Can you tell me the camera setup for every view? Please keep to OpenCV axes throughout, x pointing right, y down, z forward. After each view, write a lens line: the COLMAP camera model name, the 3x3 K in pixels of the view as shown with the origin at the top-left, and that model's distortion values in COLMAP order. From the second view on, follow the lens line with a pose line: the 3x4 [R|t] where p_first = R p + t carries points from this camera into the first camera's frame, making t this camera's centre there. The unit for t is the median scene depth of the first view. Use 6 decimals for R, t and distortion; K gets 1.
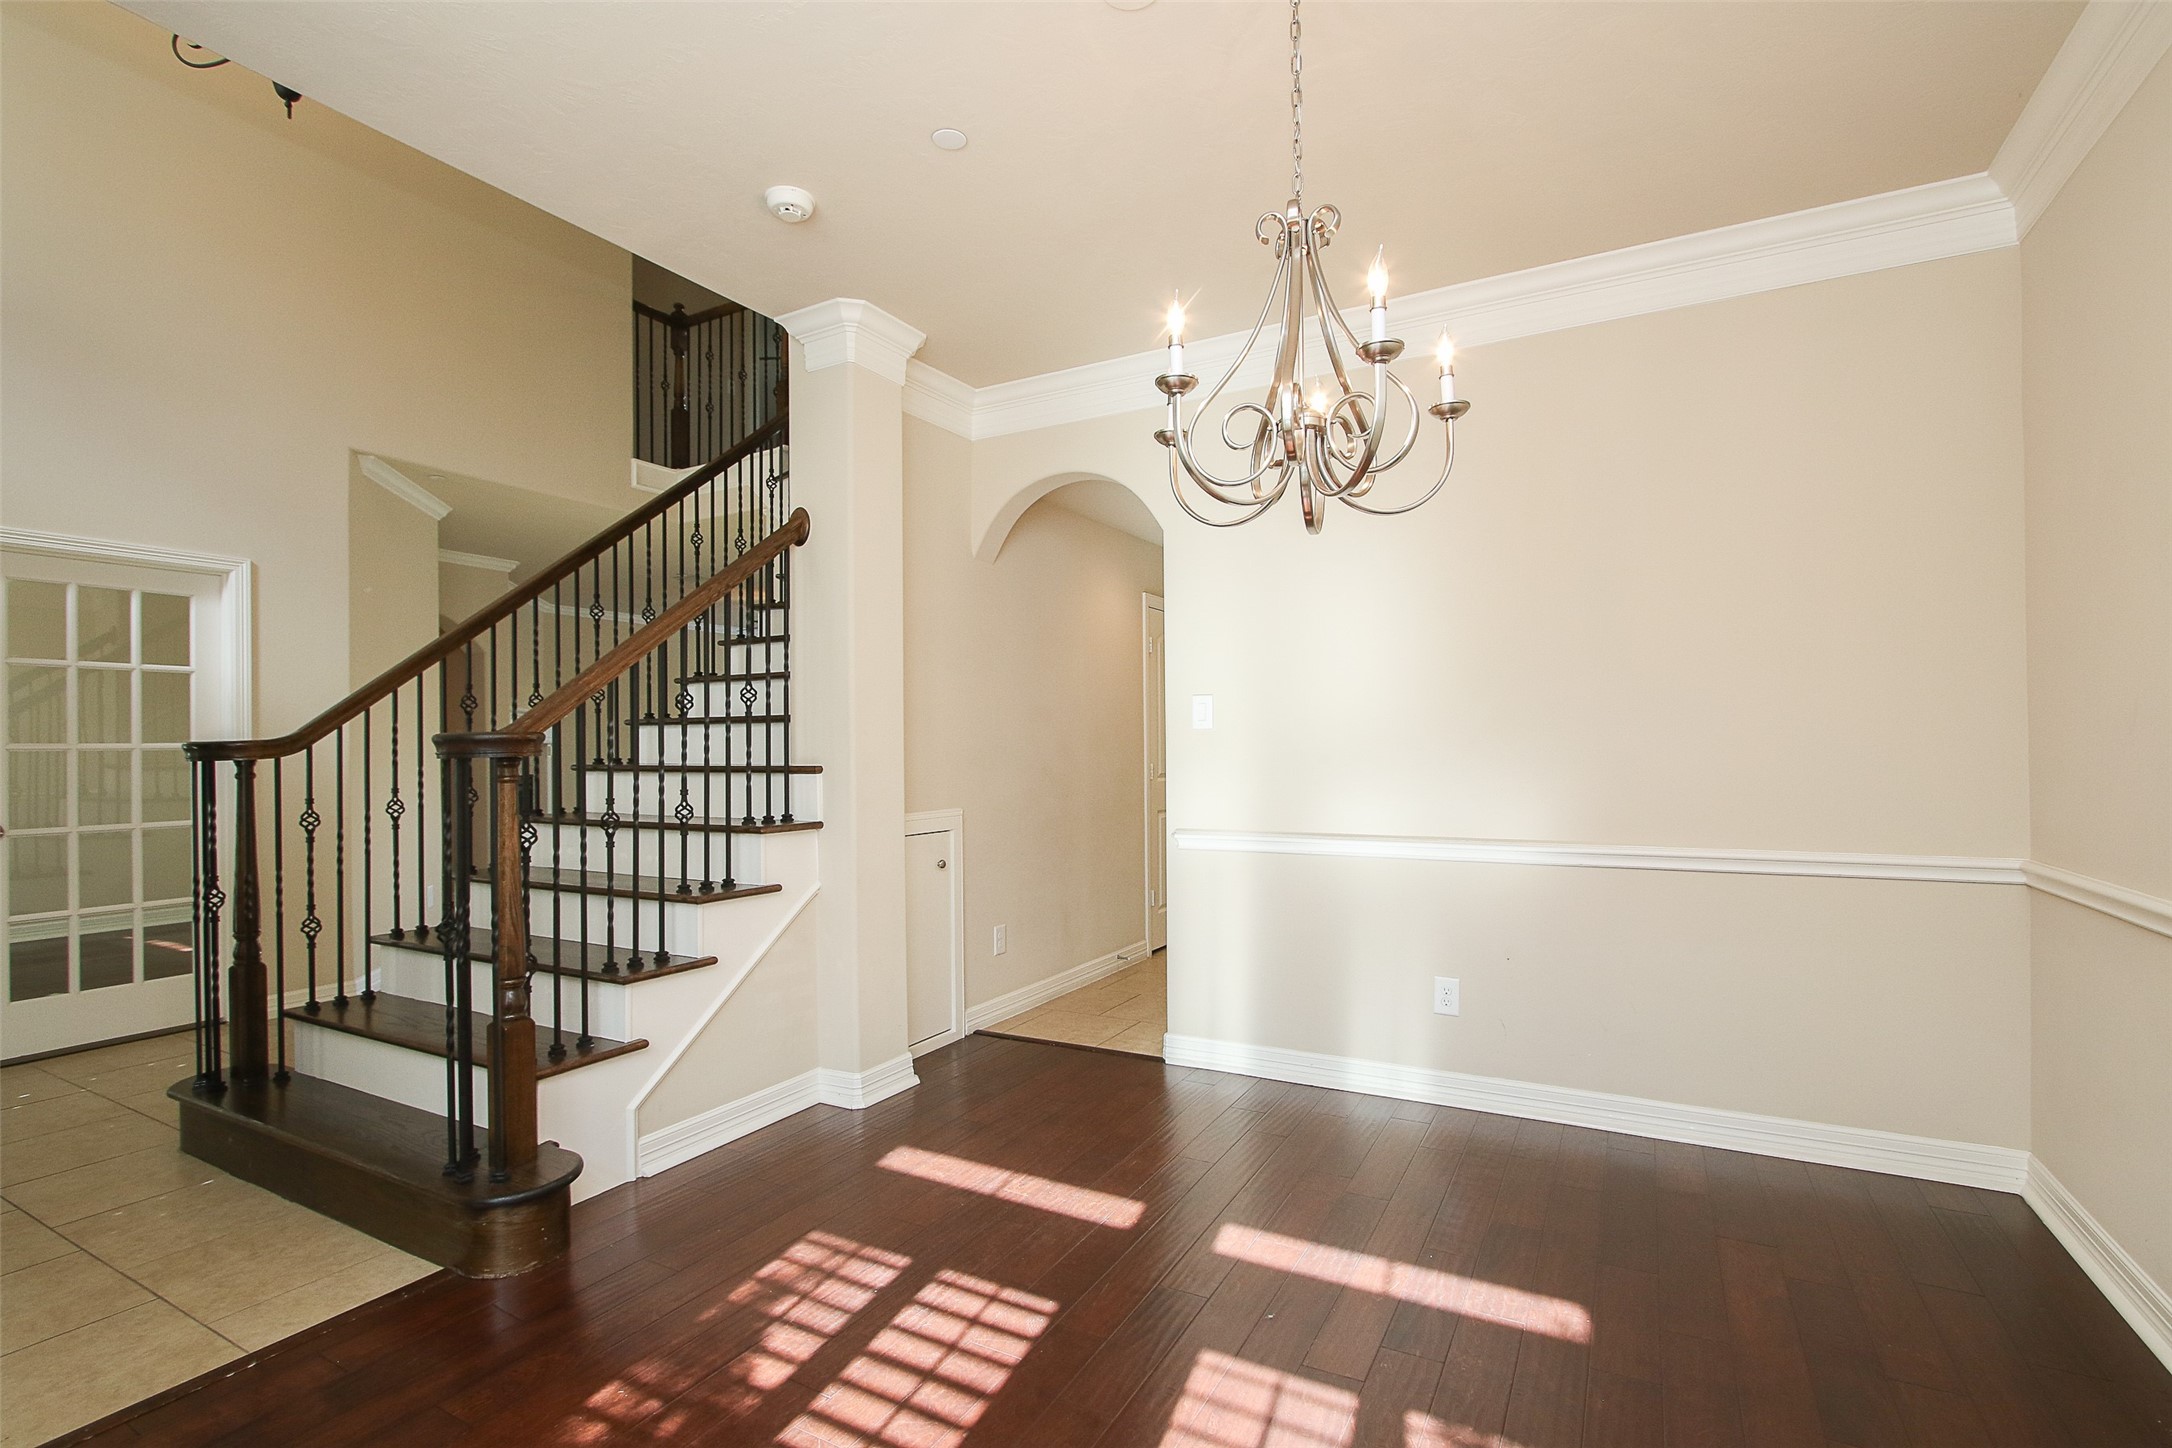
lens RADIAL K [[990.1, 0, 1098.0], [0, 990.1, 732.8], [0, 0, 1]] dist [0.001876, 0.000494]
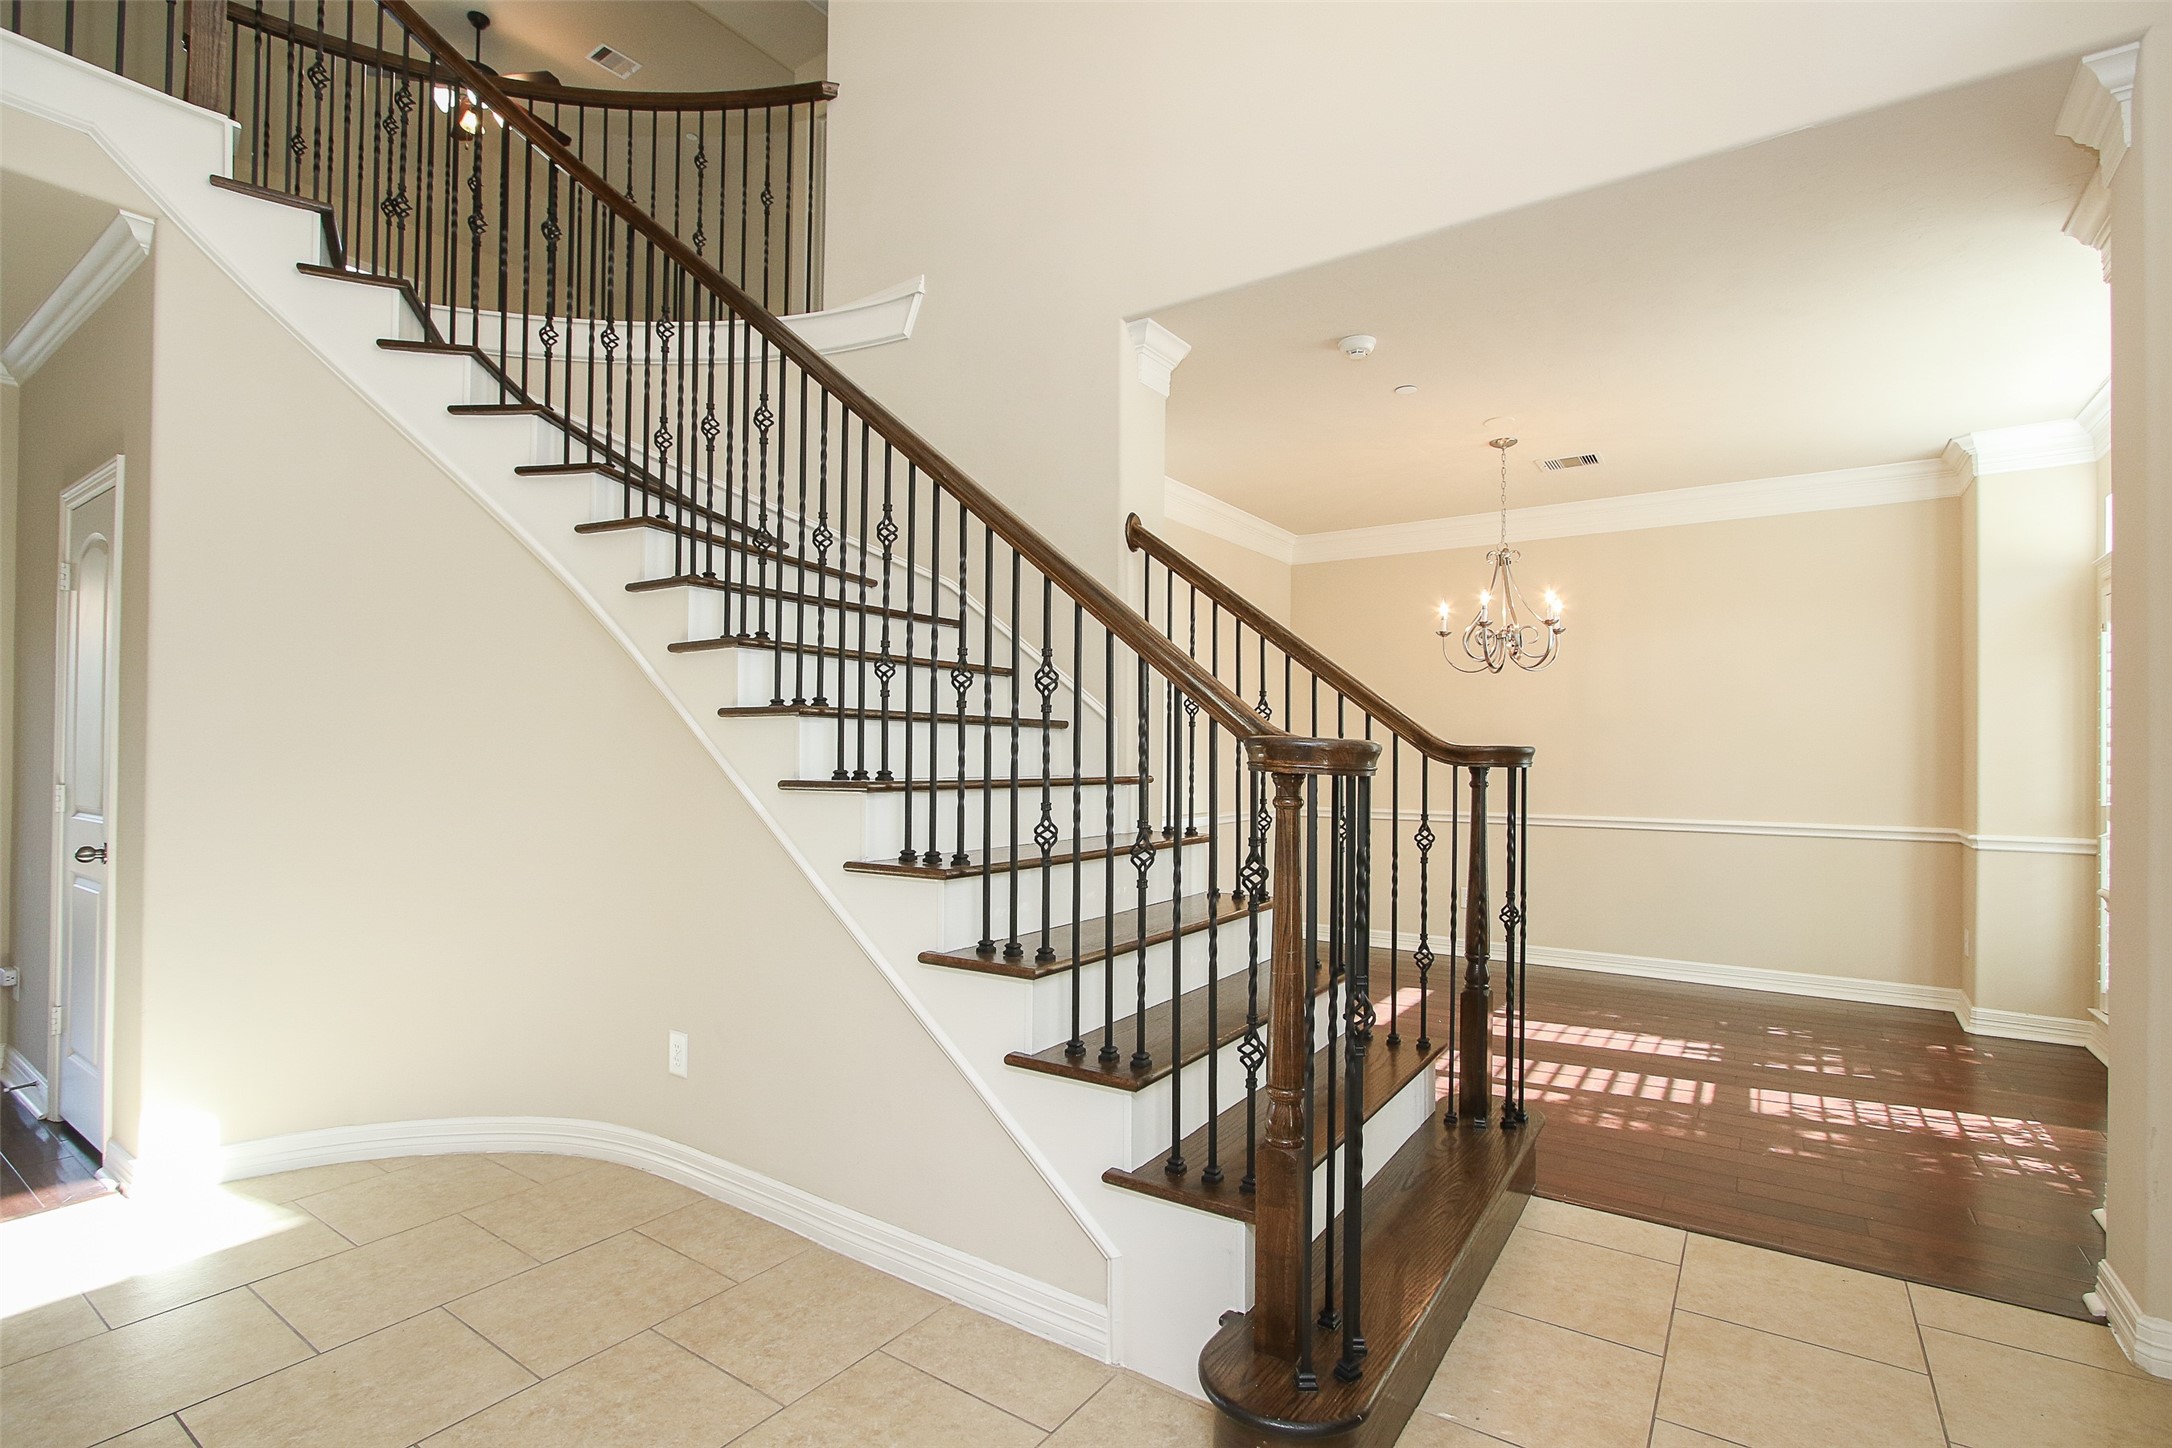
lens RADIAL K [[990.1, 0, 1098.5], [0, 990.1, 742.1], [0, 0, 1]] dist [0.001876, 0.000494]
pose [[0.090421, 0.031148, 0.995416, -1.125254], [-0.016622, 0.999419, -0.029764, 0.025167], [-0.995765, -0.013855, 0.090886, 0.837655]]
